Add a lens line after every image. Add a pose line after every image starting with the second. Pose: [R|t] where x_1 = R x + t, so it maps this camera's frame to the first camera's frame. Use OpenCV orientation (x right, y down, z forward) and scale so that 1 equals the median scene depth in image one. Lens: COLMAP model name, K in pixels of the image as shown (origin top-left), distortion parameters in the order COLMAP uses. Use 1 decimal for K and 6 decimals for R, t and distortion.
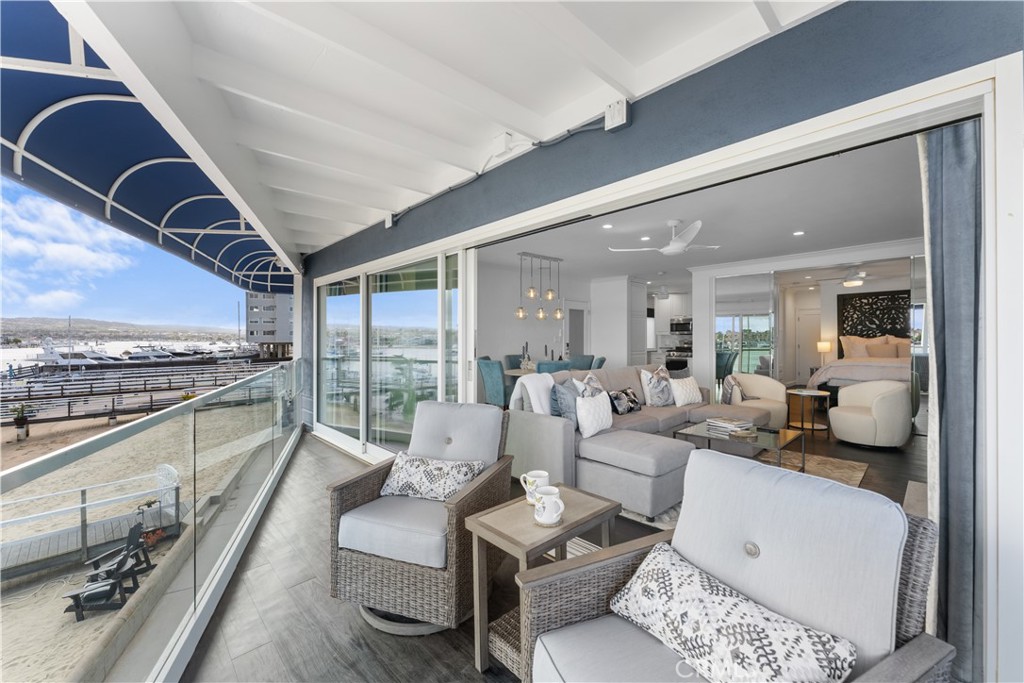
lens RADIAL K [[404.7, 0, 512.6], [0, 404.7, 338.2], [0, 0, 1]] dist [-0.000301, -0.000035]
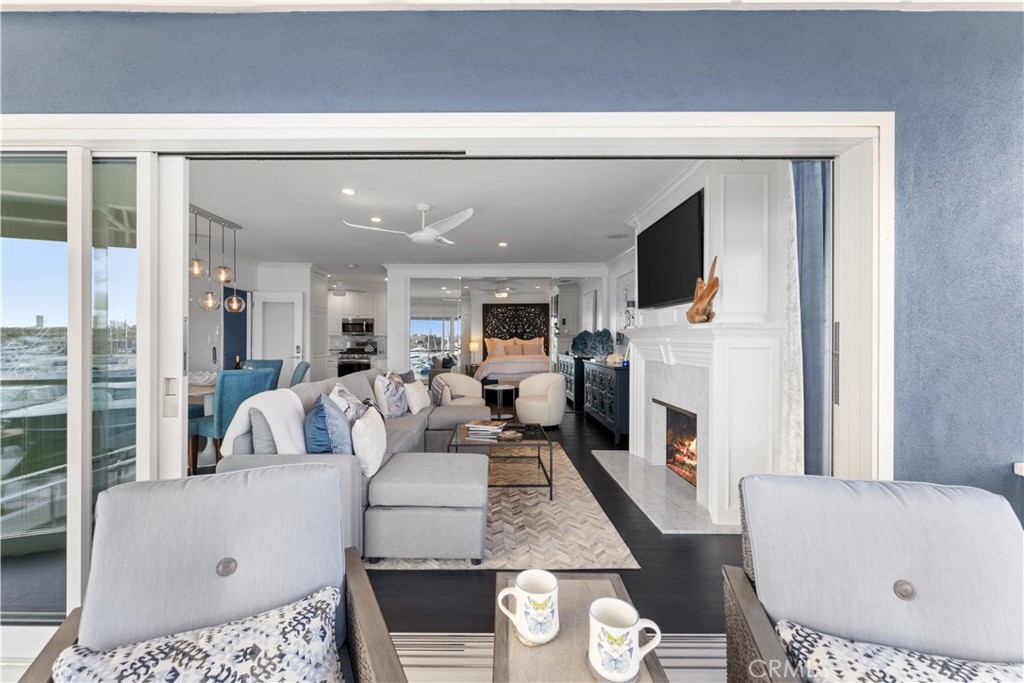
lens RADIAL K [[414.5, 0, 489.8], [0, 414.5, 341.4], [0, 0, 1]] dist [0.000195, -0.000104]
pose [[0.691127, 0.002308, 0.722729, -0.121582], [-0.004689, 0.999988, 0.001291, 0.004965], [-0.722718, -0.004281, 0.691130, 0.211607]]
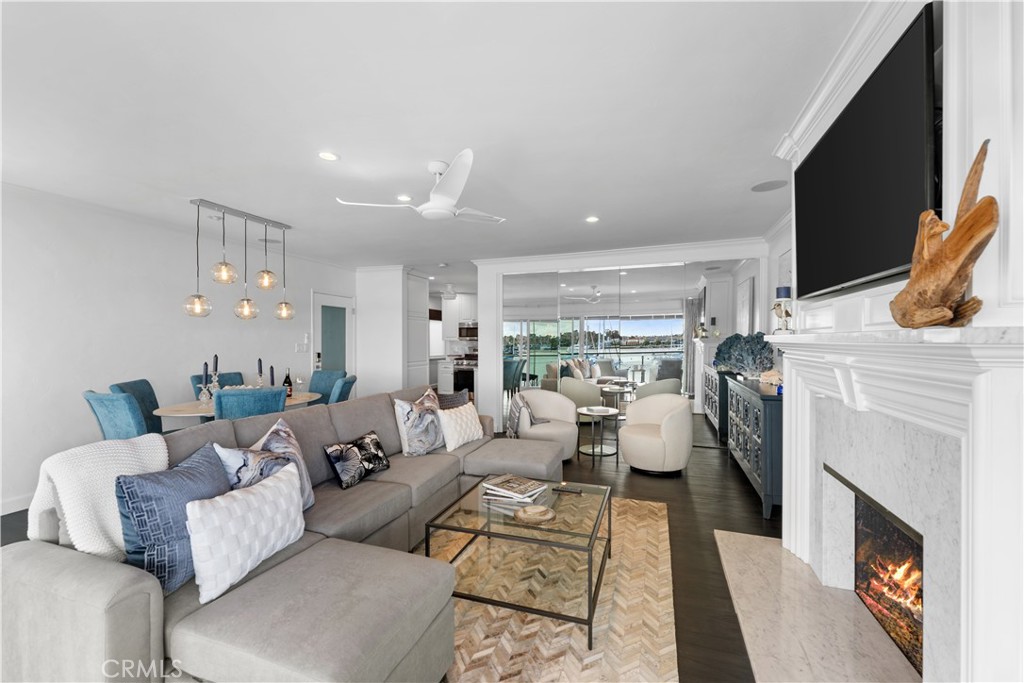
lens RADIAL K [[415.1, 0, 511.1], [0, 415.1, 344.4], [0, 0, 1]] dist [-0.000506, -0.000273]
pose [[0.889876, -0.002284, 0.456197, 0.160858], [-0.000621, 0.999980, 0.006218, -0.011704], [-0.456202, -0.005816, 0.889857, 0.293367]]
